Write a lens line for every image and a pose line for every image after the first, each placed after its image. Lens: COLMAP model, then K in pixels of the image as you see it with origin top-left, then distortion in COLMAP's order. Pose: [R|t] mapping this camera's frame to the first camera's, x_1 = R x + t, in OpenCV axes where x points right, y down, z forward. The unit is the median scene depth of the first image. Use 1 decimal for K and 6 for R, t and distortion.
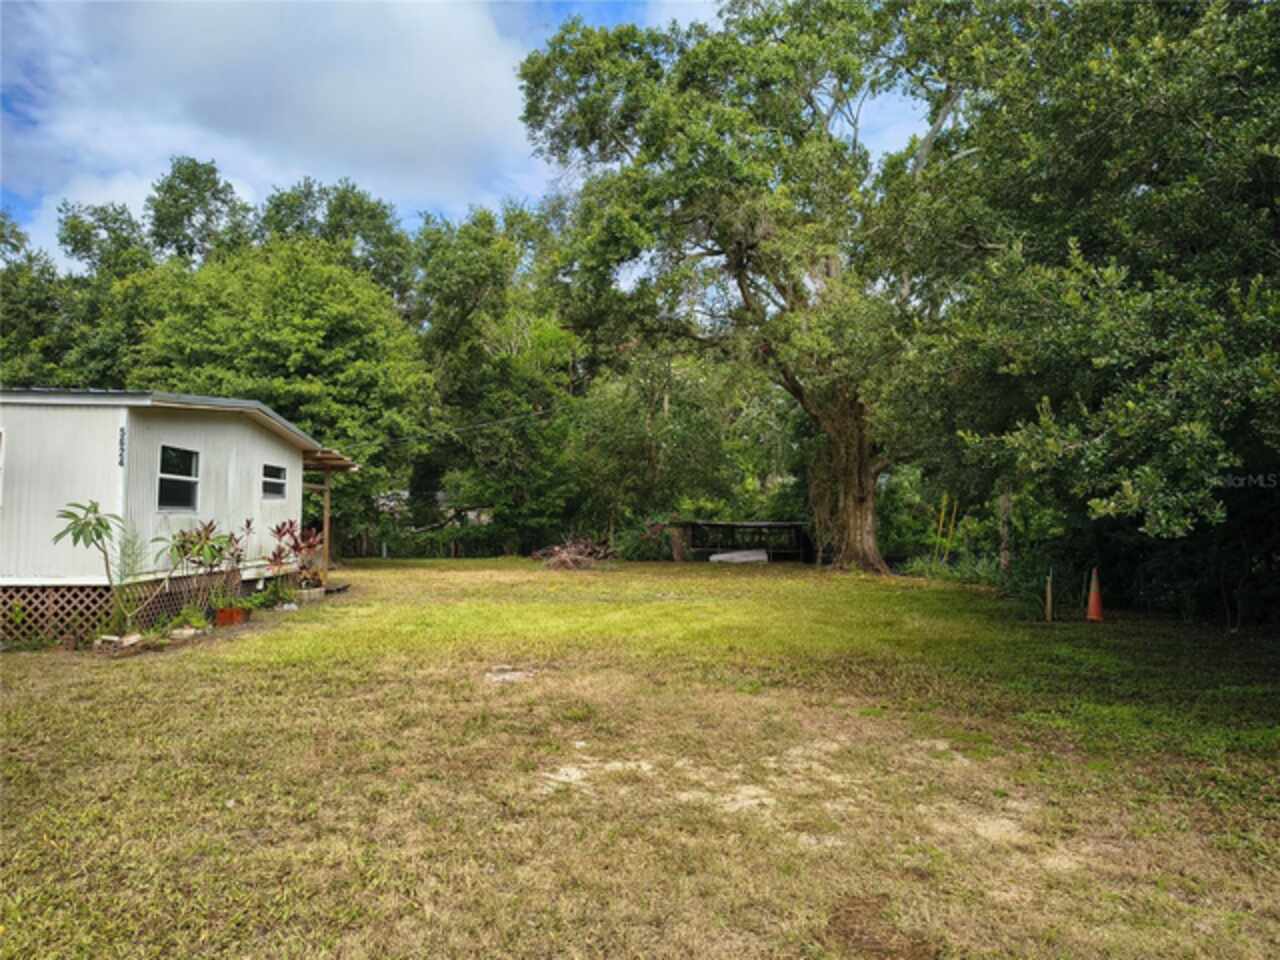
lens RADIAL K [[882.0, 0, 639.8], [0, 882.0, 476.8], [0, 0, 1]] dist [0.053354, -0.059974]
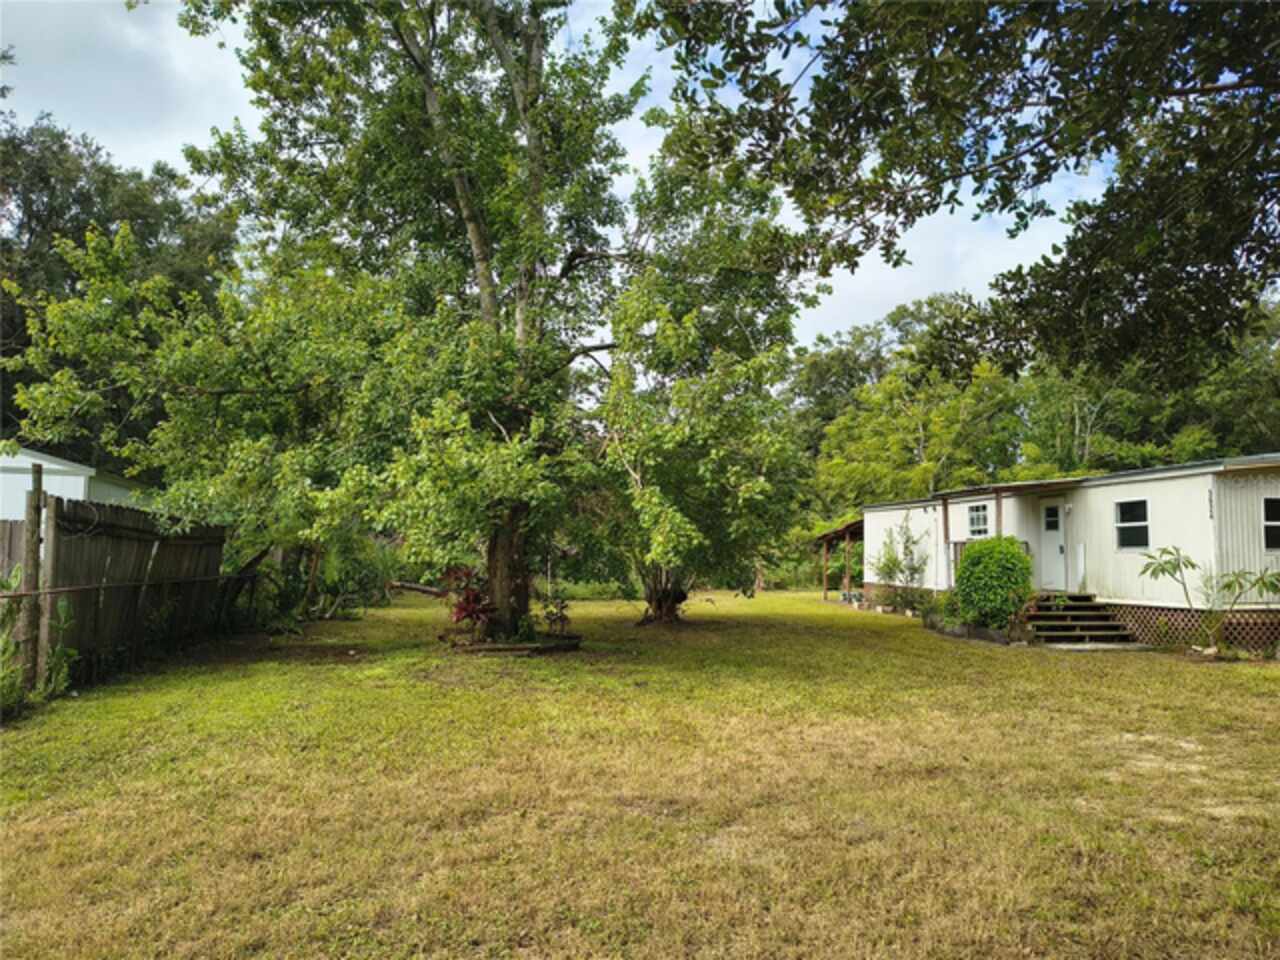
lens RADIAL K [[882.0, 0, 646.4], [0, 882.0, 489.1], [0, 0, 1]] dist [0.053354, -0.059974]
pose [[0.097864, -0.085721, -0.991501, 0.305640], [0.048158, 0.995524, -0.081315, 0.005346], [0.994034, -0.039791, 0.101555, 0.022589]]
